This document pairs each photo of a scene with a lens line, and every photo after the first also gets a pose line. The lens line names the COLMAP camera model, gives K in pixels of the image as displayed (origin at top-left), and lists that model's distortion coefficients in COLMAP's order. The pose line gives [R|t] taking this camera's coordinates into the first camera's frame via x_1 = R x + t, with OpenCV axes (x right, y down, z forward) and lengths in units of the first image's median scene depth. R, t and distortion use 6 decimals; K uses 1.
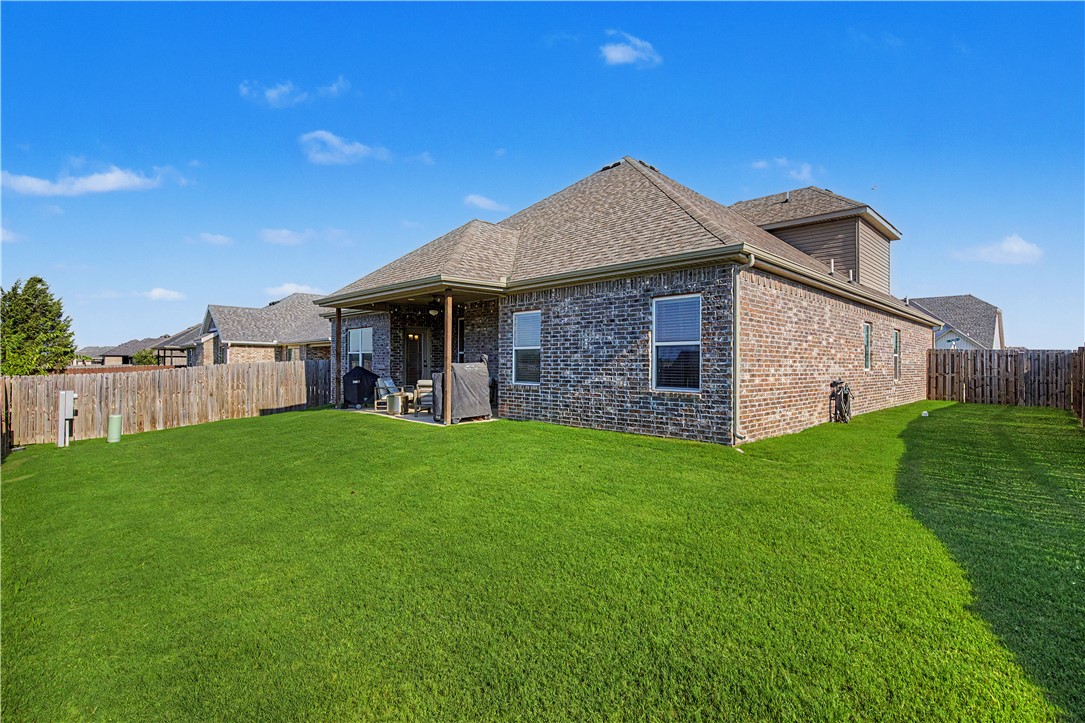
lens RADIAL K [[503.1, 0, 542.5], [0, 503.1, 361.5], [0, 0, 1]] dist [-0.000222, -0.000275]
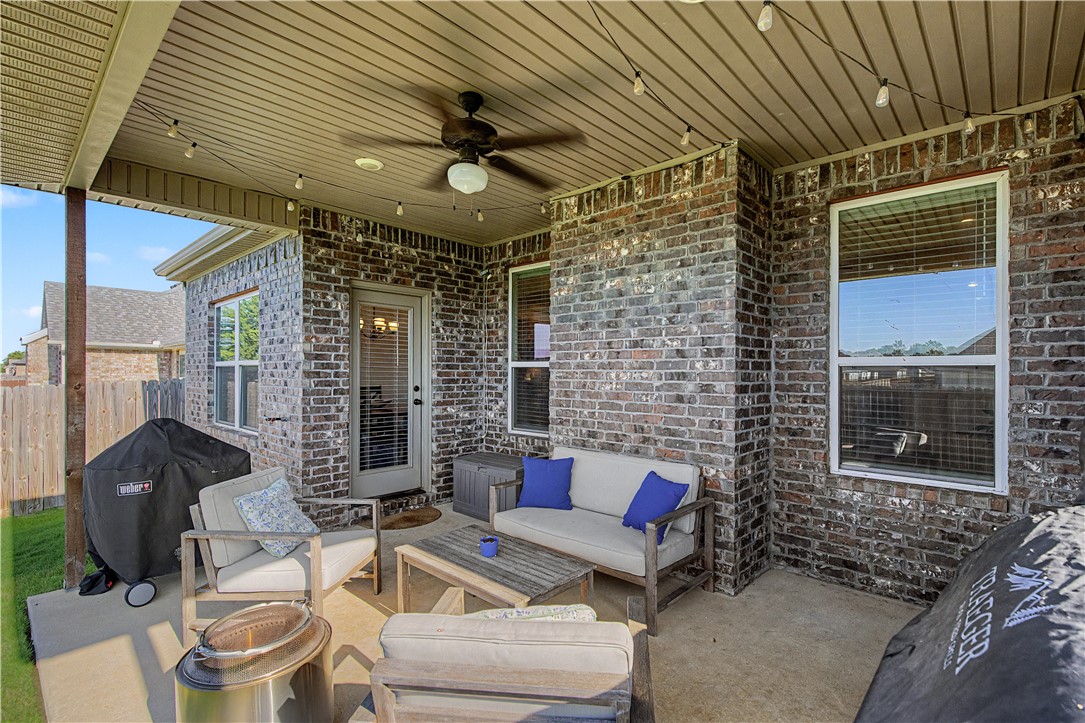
lens RADIAL K [[503.1, 0, 542.5], [0, 503.1, 361.5], [0, 0, 1]] dist [-0.000222, -0.000275]
pose [[0.999448, -0.002074, 0.033153, -0.155845], [0.002509, 0.999911, -0.013088, -0.014140], [-0.033122, 0.013164, 0.999365, 0.639345]]
